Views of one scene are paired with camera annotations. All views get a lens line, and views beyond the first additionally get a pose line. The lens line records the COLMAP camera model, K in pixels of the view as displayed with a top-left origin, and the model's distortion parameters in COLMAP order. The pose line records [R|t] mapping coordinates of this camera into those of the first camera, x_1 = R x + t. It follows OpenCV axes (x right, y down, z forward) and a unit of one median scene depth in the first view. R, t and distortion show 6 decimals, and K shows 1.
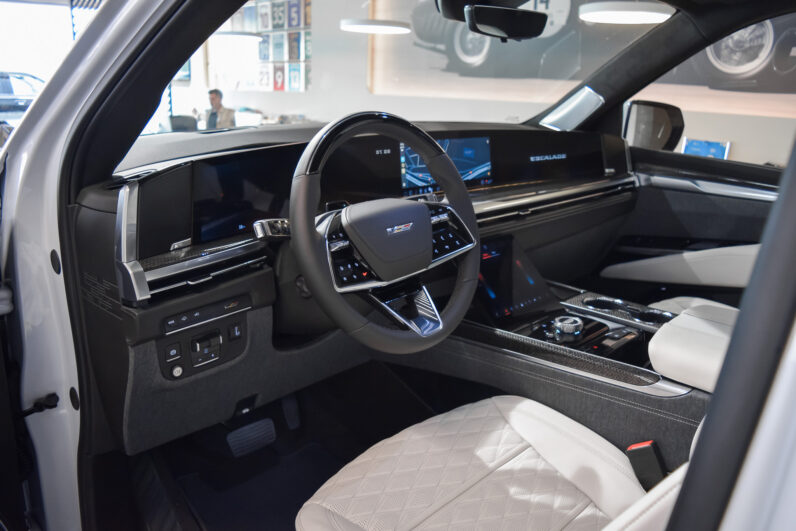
lens RADIAL K [[623.4, 0, 394.8], [0, 623.4, 264.4], [0, 0, 1]] dist [-0.102881, 0.032811]
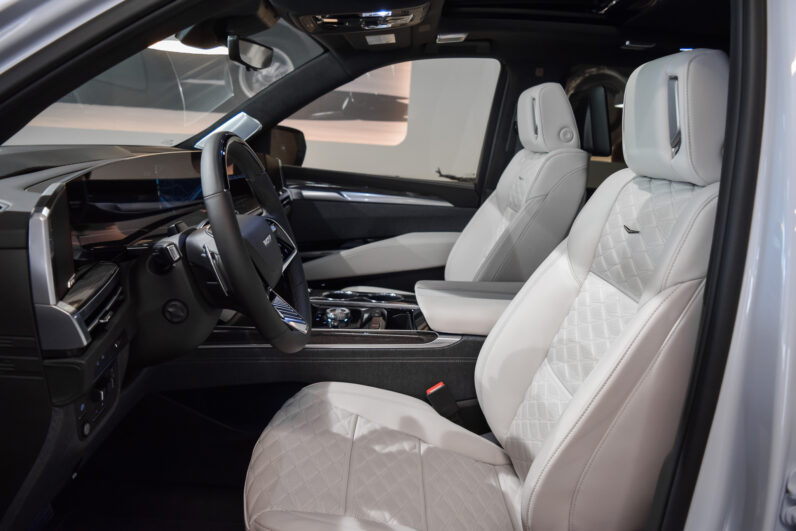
lens RADIAL K [[623.4, 0, 394.8], [0, 623.4, 264.4], [0, 0, 1]] dist [-0.102881, 0.032811]
pose [[0.709652, -0.119683, 0.694312, -0.424104], [0.147128, 0.988914, 0.020087, -0.004002], [-0.689019, 0.087897, 0.719393, 0.057563]]
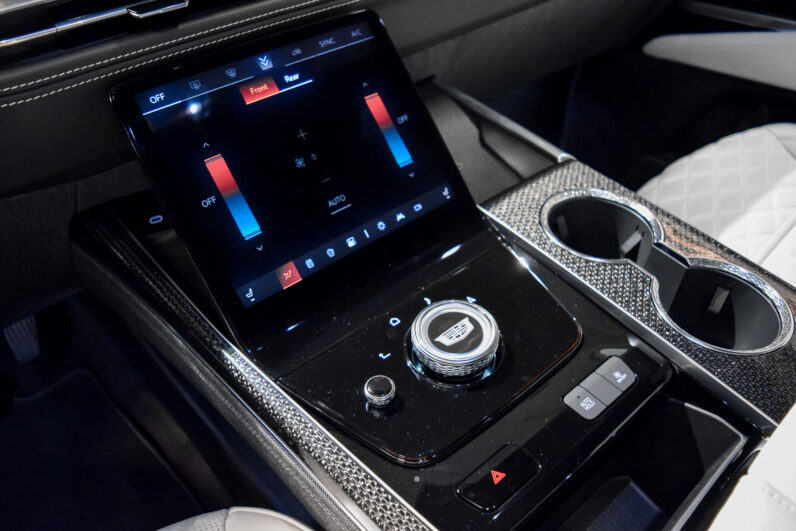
lens RADIAL K [[623.4, 0, 394.8], [0, 623.4, 264.4], [0, 0, 1]] dist [-0.102881, 0.032811]
pose [[0.996724, 0.024623, -0.077037, 0.257064], [0.010965, 0.902595, 0.430352, -0.074530], [0.080130, -0.429787, 0.899368, 0.678372]]
